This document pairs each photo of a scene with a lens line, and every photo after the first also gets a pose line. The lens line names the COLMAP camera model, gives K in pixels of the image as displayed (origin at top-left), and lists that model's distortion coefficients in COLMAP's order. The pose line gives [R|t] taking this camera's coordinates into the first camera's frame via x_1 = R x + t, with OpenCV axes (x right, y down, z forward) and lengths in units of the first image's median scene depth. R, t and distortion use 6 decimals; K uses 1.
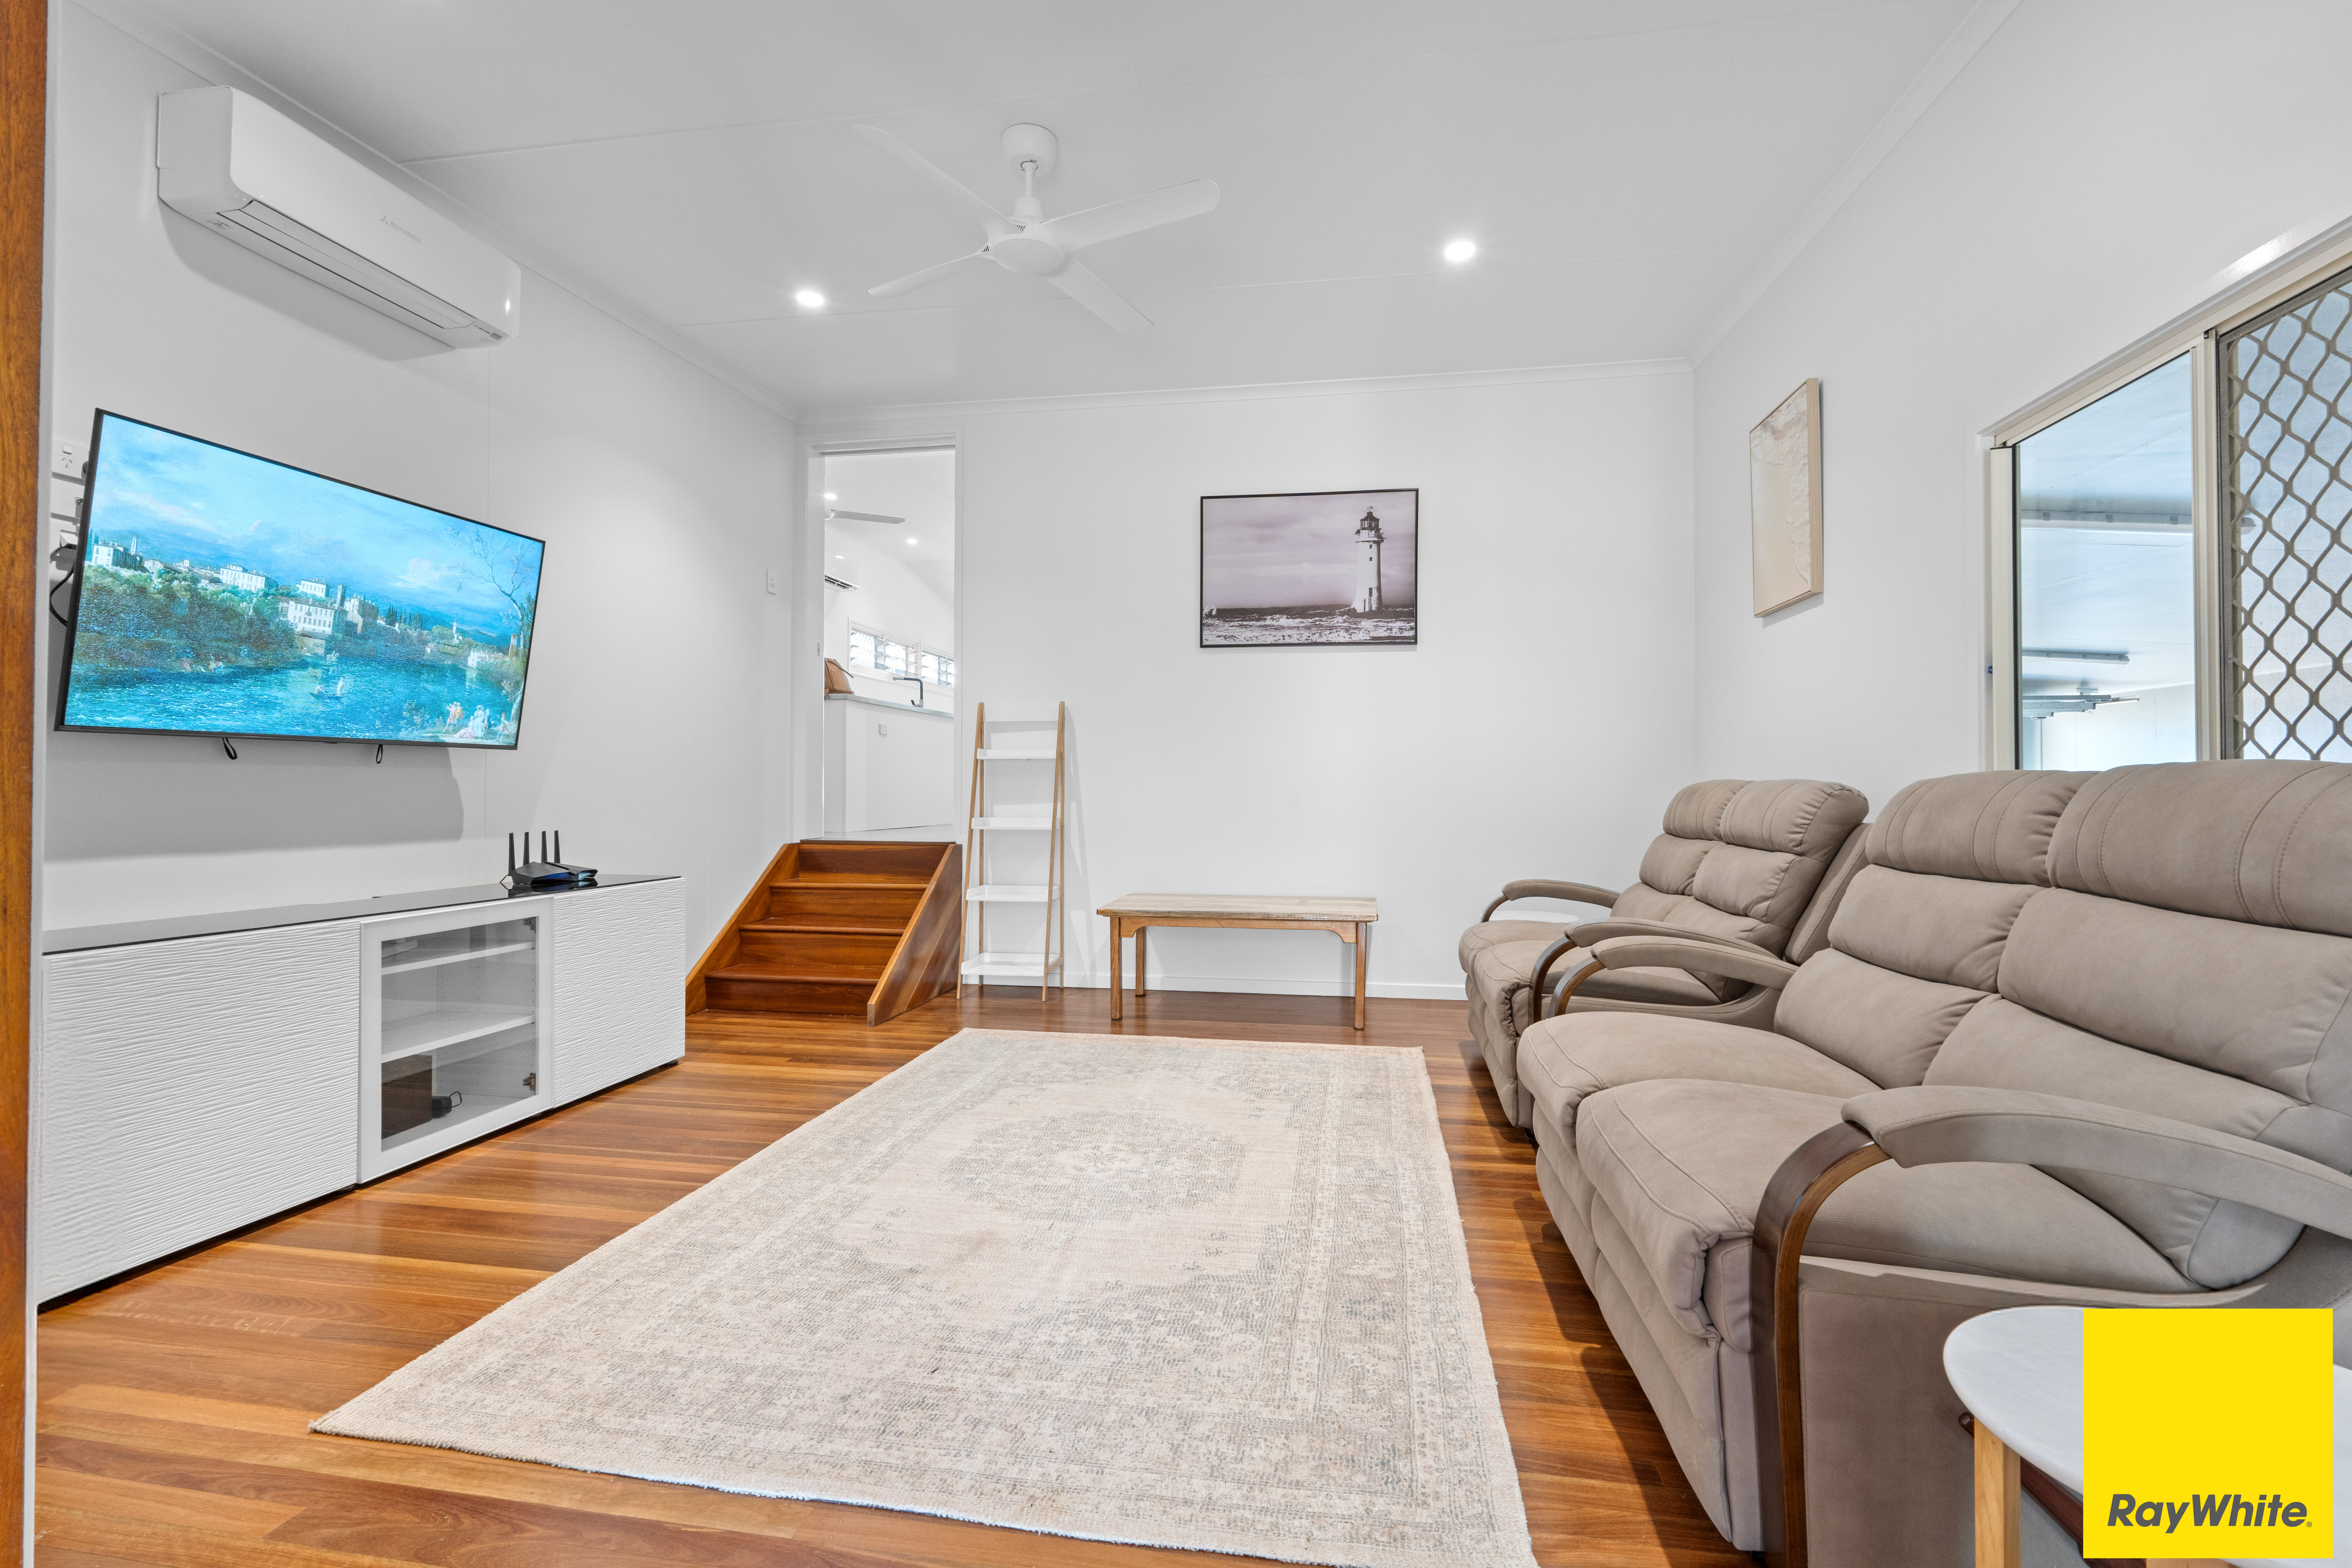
lens RADIAL K [[1035.7, 0, 1176.0], [0, 1035.7, 784.0], [0, 0, 1]] dist [-0.001609, 0.000063]
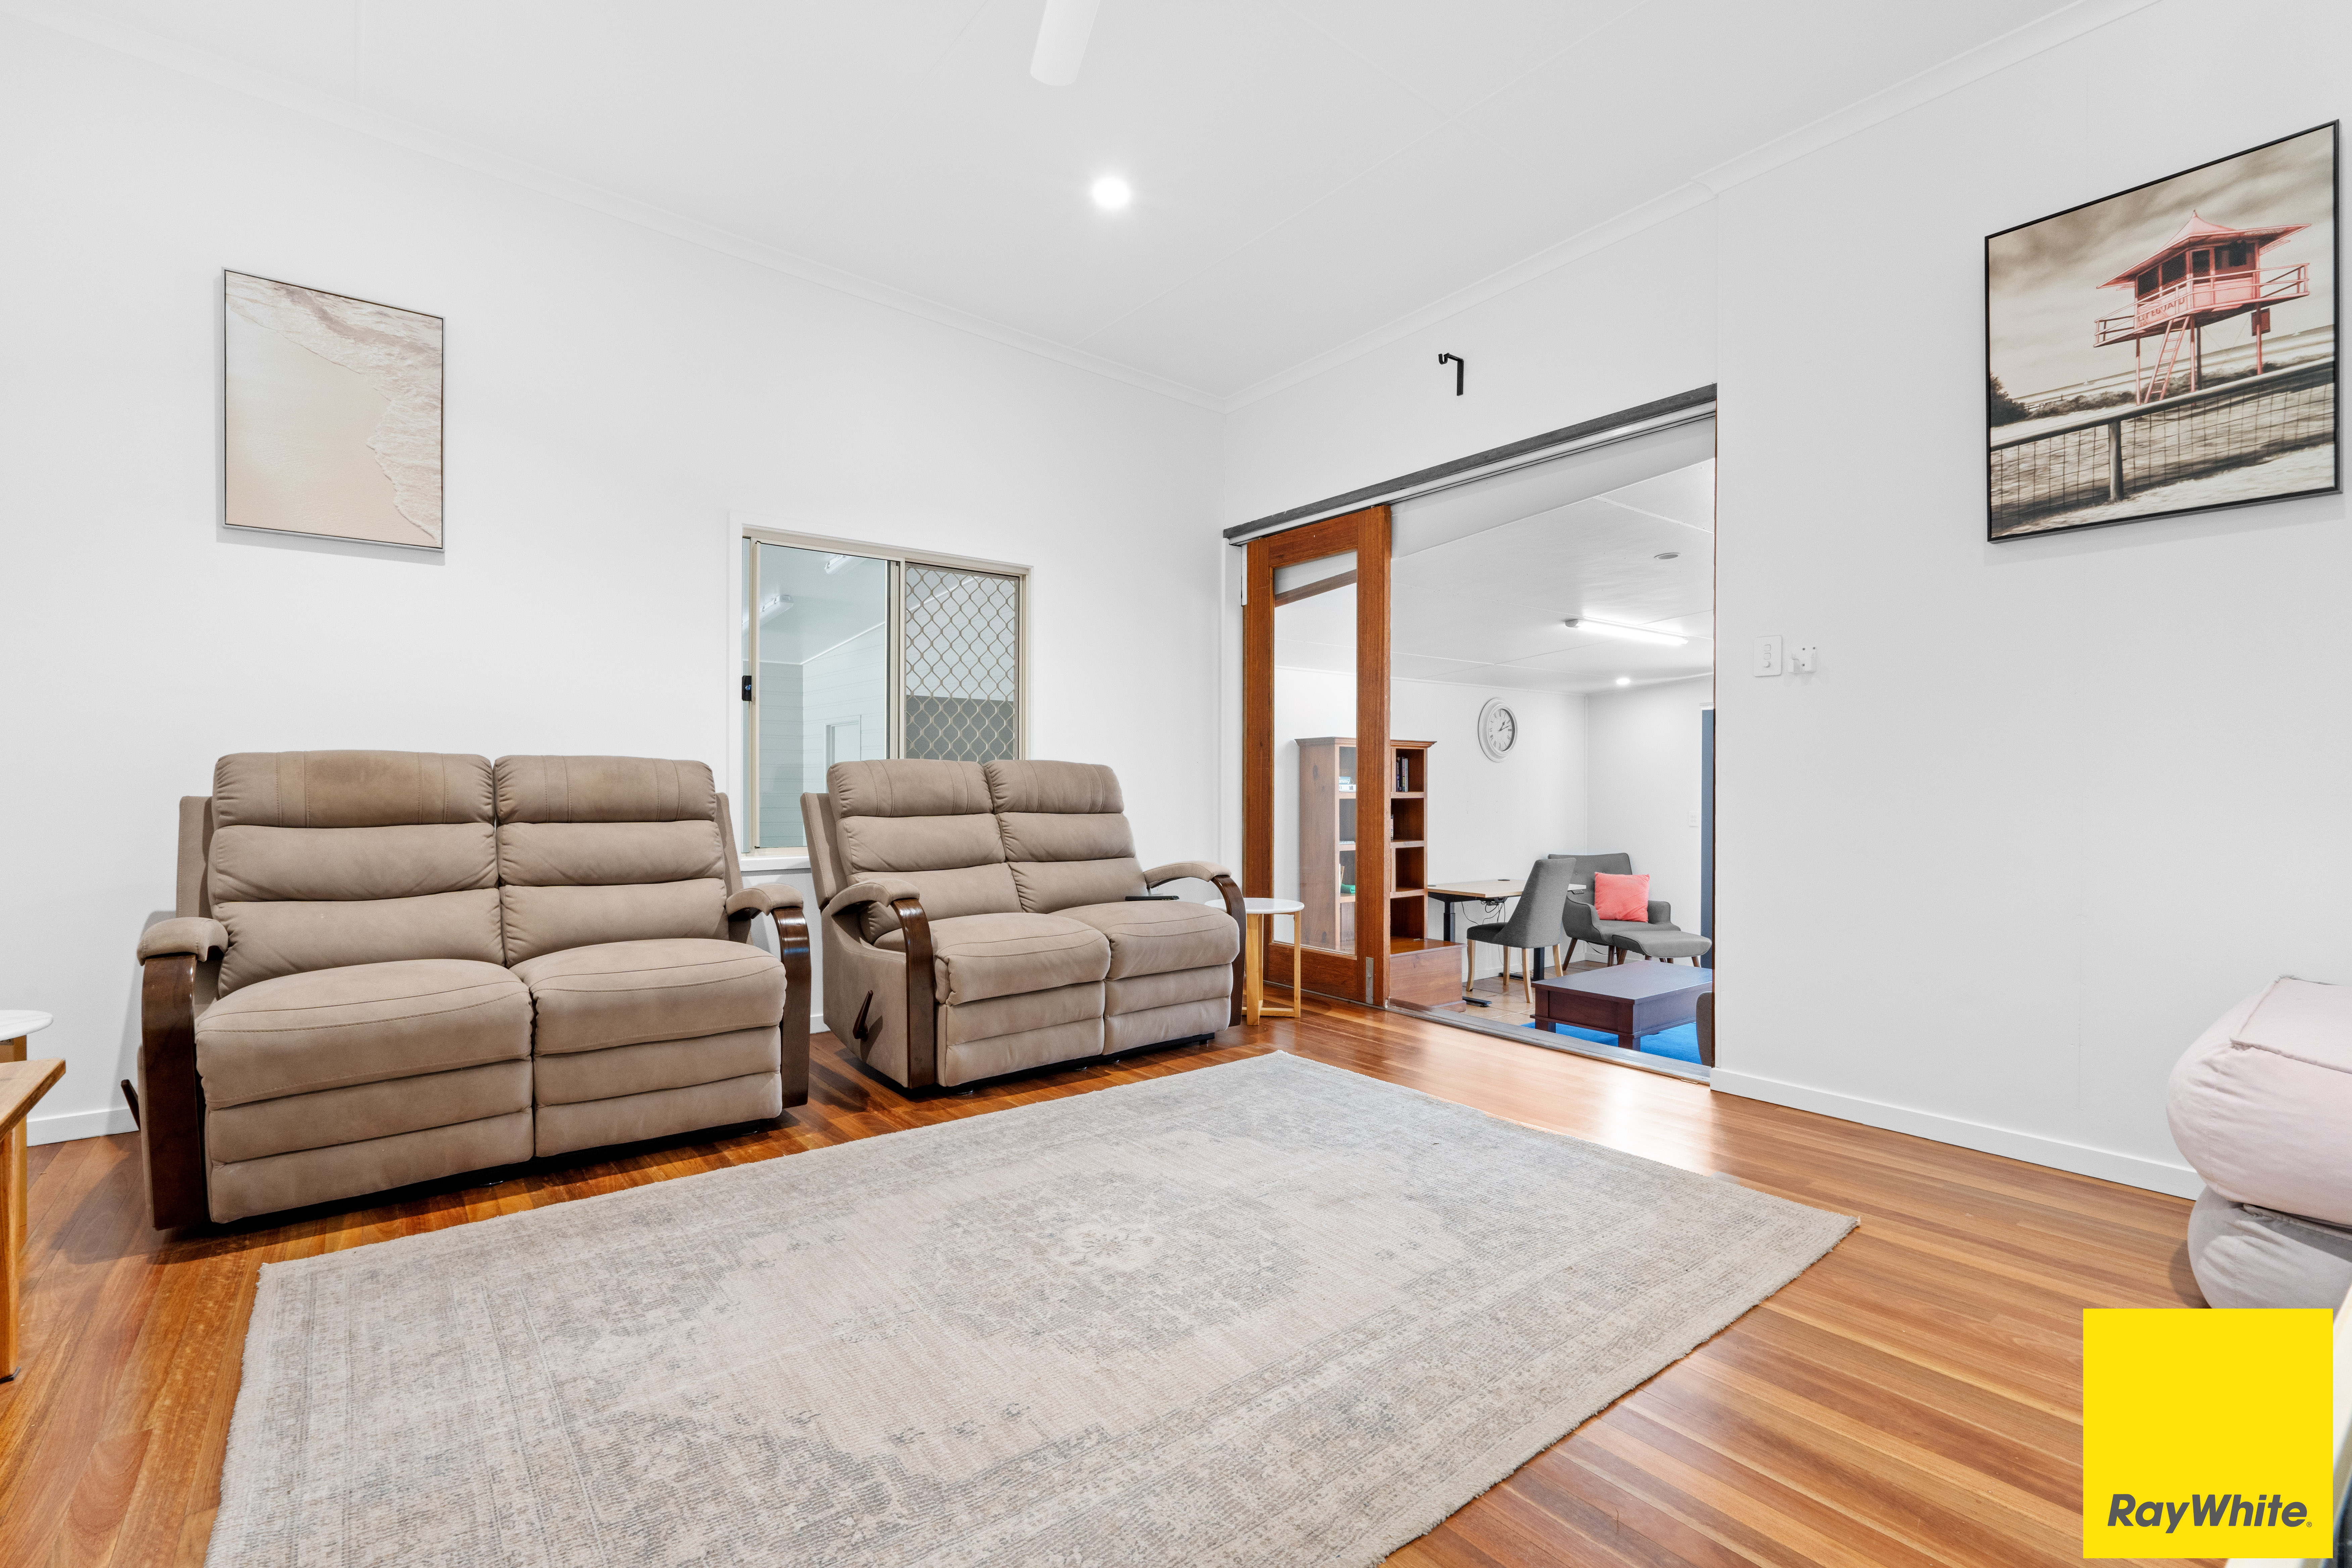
lens RADIAL K [[1035.7, 0, 1176.0], [0, 1035.7, 784.0], [0, 0, 1]] dist [-0.001609, 0.000063]
pose [[-0.739501, -0.003471, 0.673146, -0.608363], [-0.008488, 0.999955, -0.004169, 0.020774], [-0.673101, -0.008797, -0.739498, 1.486291]]
